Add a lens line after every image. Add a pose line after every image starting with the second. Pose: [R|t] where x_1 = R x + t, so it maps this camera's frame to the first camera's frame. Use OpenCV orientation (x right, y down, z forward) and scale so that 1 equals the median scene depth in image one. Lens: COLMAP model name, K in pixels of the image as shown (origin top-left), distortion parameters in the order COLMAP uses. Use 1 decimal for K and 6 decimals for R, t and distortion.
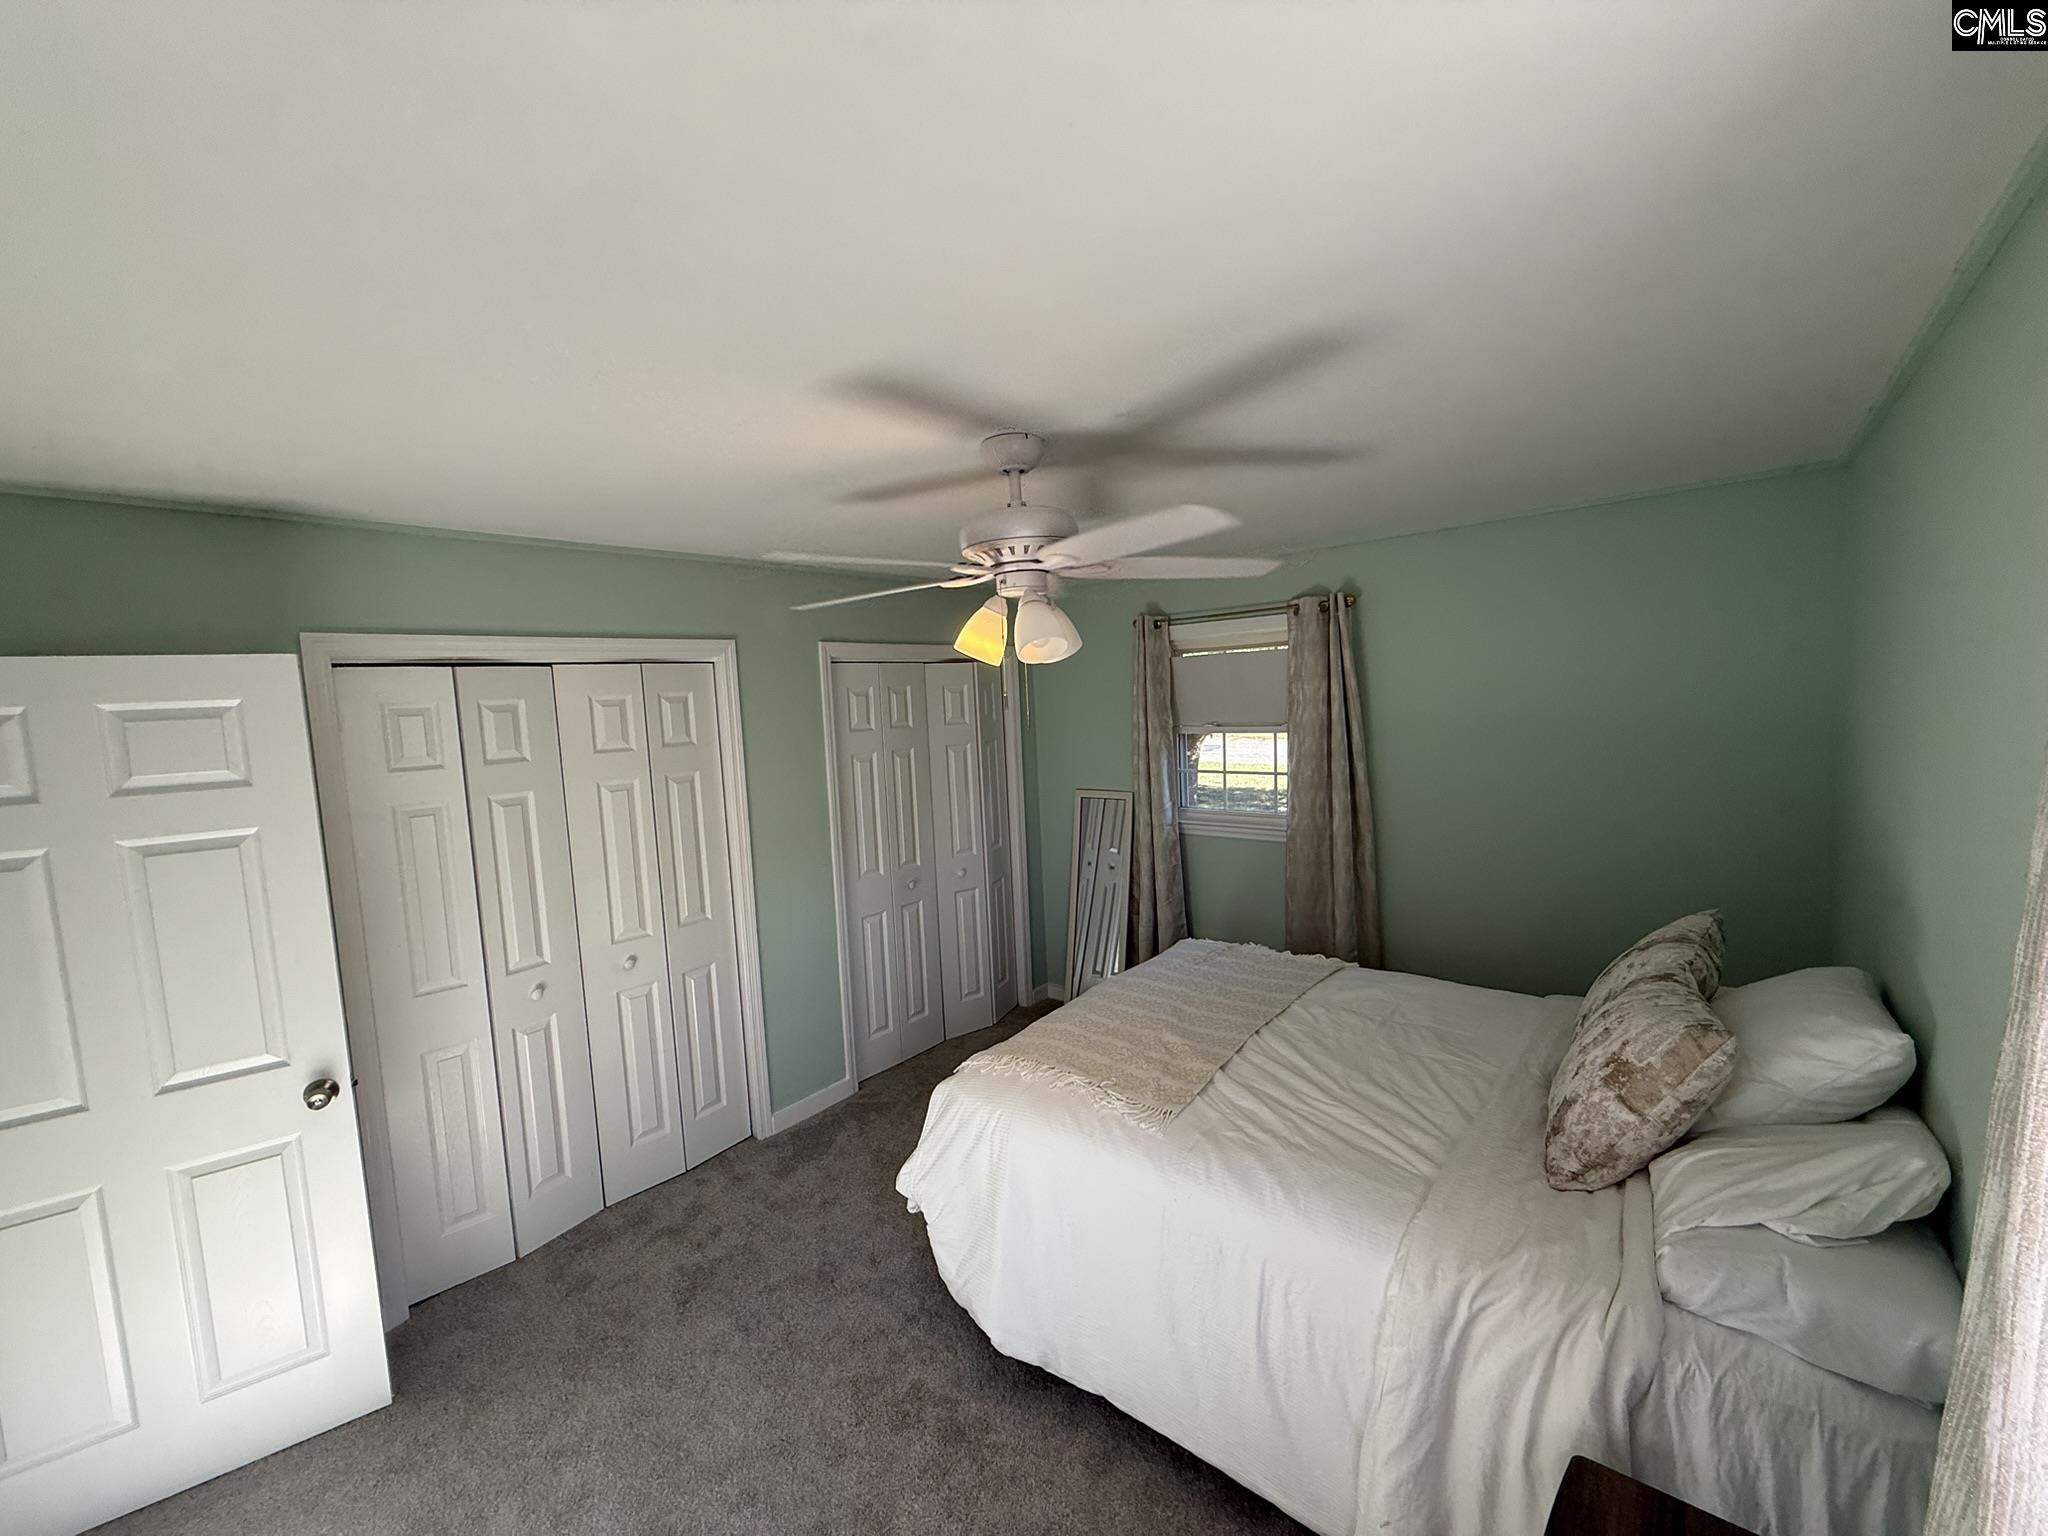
lens RADIAL K [[810.7, 0, 1015.0], [0, 810.7, 762.8], [0, 0, 1]] dist [-0.010287, 0.002937]
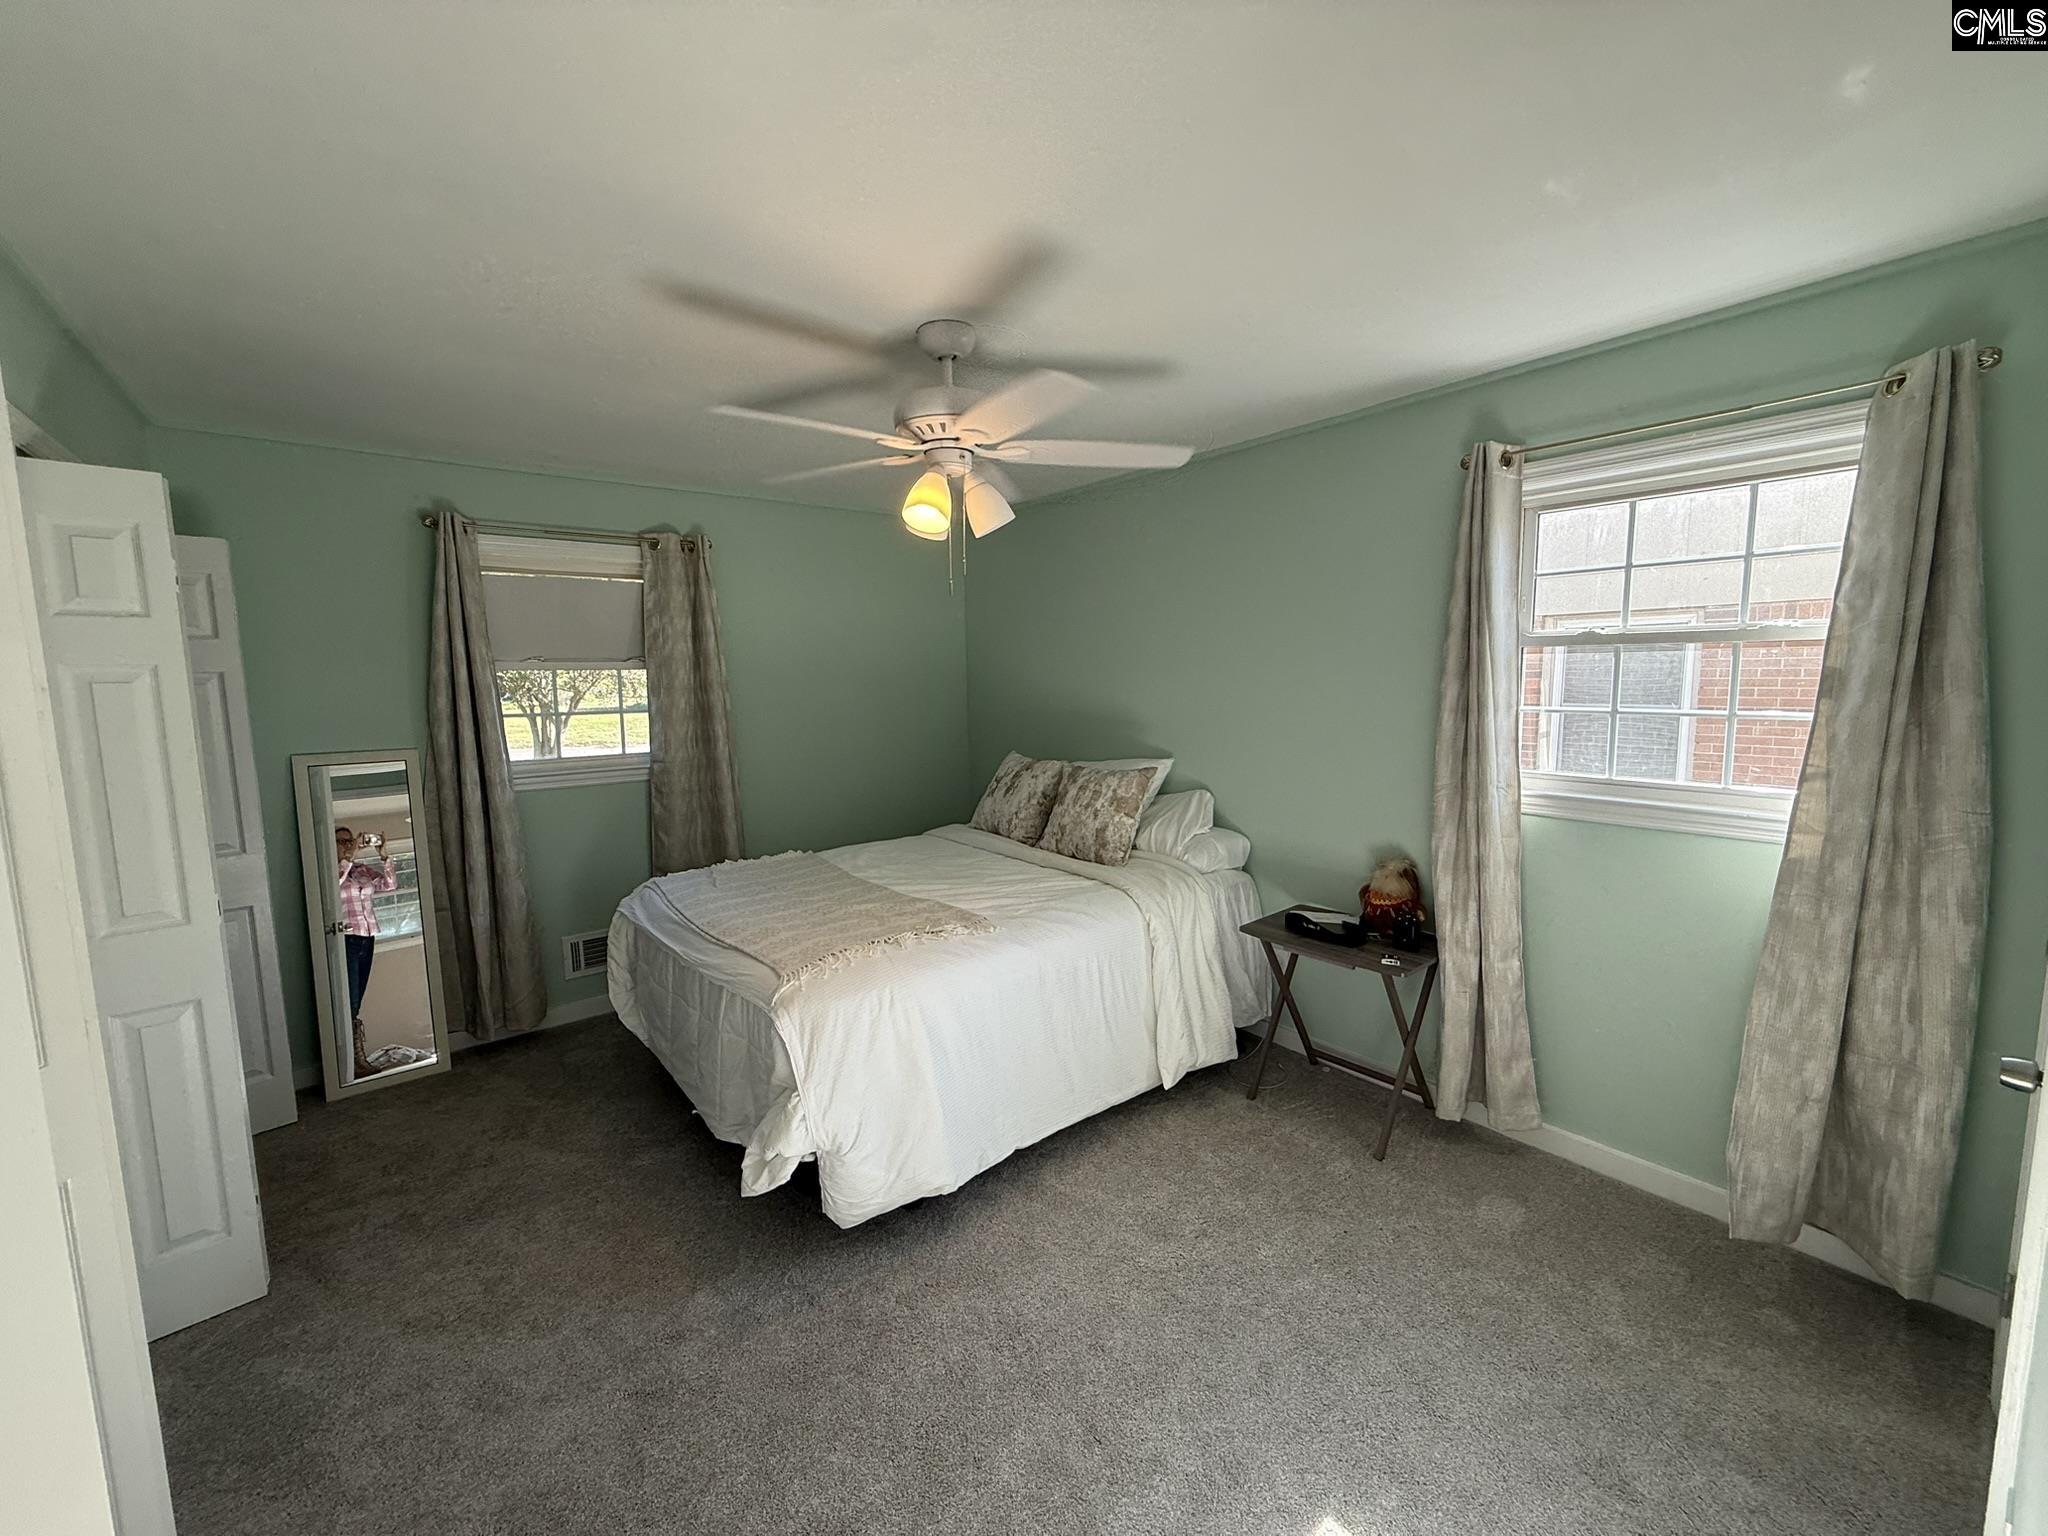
lens RADIAL K [[810.7, 0, 1015.8], [0, 810.7, 768.4], [0, 0, 1]] dist [-0.010287, 0.002937]
pose [[0.182074, -0.064222, 0.981185, -0.582572], [0.090381, 0.994734, 0.048337, 0.081432], [-0.979122, 0.079879, 0.186920, 0.402367]]
